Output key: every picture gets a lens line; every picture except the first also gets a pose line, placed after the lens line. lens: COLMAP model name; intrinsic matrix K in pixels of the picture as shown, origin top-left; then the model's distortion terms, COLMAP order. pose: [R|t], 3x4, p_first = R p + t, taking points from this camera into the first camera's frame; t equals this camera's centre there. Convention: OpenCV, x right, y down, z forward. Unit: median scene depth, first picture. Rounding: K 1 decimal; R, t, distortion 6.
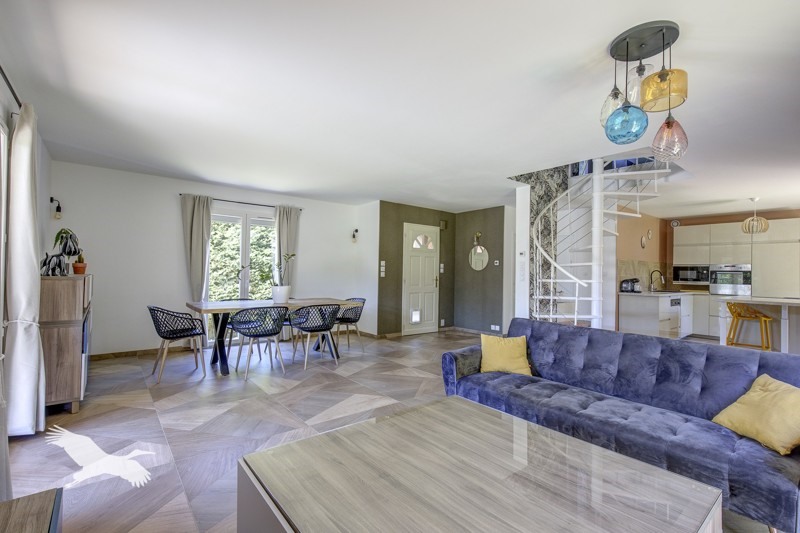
lens RADIAL K [[368.8, 0, 398.7], [0, 368.8, 269.4], [0, 0, 1]] dist [0.000259, 0.000035]
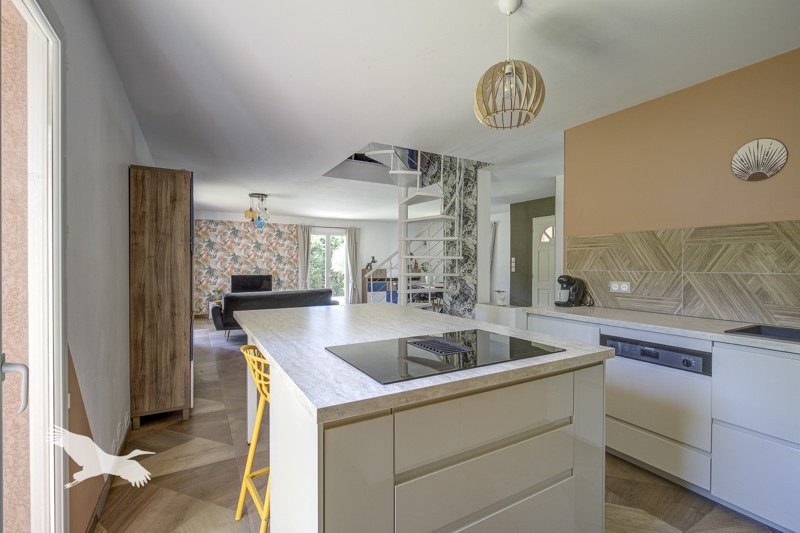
lens RADIAL K [[368.8, 0, 400.3], [0, 368.8, 266.5], [0, 0, 1]] dist [0.000259, 0.000035]
pose [[-0.154094, -0.015515, -0.987934, 1.120697], [-0.002634, 0.999880, -0.015292, 0.022465], [0.988053, 0.000246, -0.154117, 0.837654]]
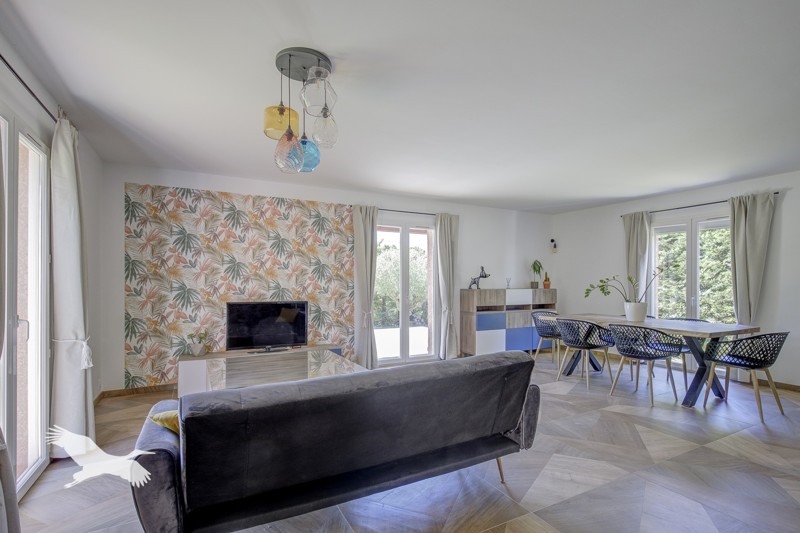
lens RADIAL K [[387.0, 0, 400.3], [0, 387.0, 283.4], [0, 0, 1]] dist [0.000942, -0.000077]
pose [[-0.171109, -0.022224, -0.985001, 0.484026], [-0.001448, 0.999750, -0.022305, 0.016409], [0.985251, -0.002390, -0.171099, 0.424495]]
